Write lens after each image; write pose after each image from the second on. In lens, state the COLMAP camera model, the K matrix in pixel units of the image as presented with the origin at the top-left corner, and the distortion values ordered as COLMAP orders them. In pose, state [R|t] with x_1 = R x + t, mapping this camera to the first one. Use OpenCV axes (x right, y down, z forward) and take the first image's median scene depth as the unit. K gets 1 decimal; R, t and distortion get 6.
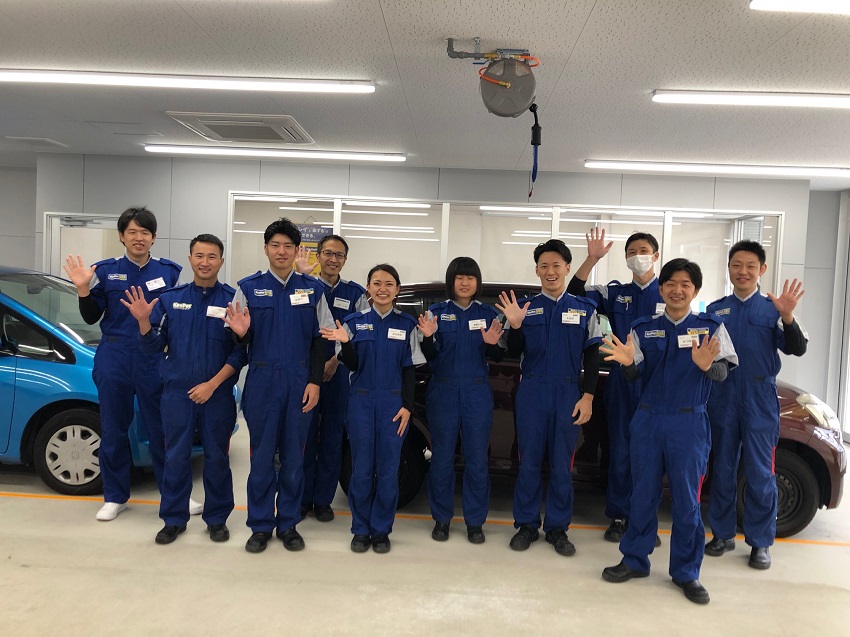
lens RADIAL K [[703.4, 0, 425.9], [0, 703.4, 318.1], [0, 0, 1]] dist [0.031251, 0.000901]
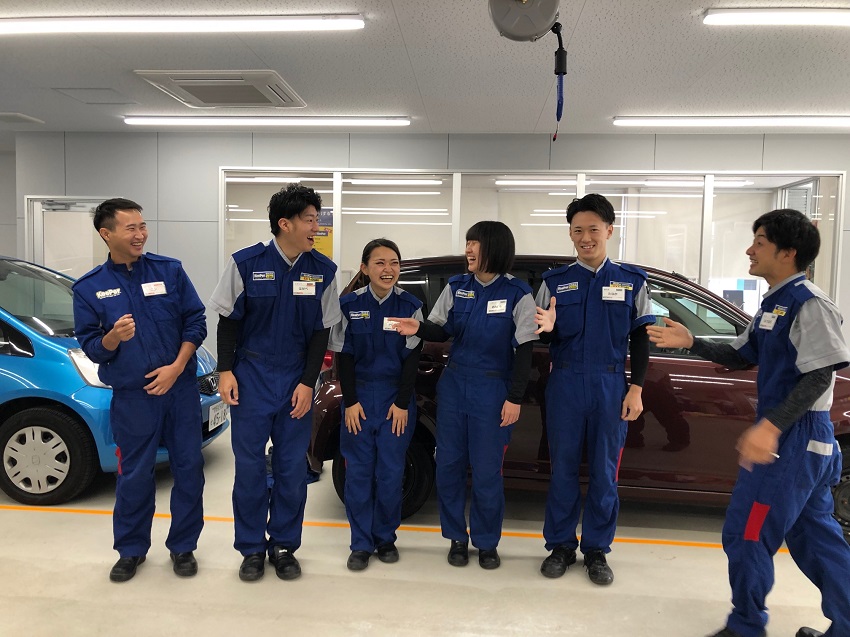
lens RADIAL K [[703.4, 0, 397.6], [0, 703.4, 321.8], [0, 0, 1]] dist [0.031251, 0.000901]
pose [[0.997527, -0.020317, -0.067283, 0.015256], [0.021638, 0.999586, 0.018959, 0.013122], [0.066869, -0.020368, 0.997554, 0.140402]]
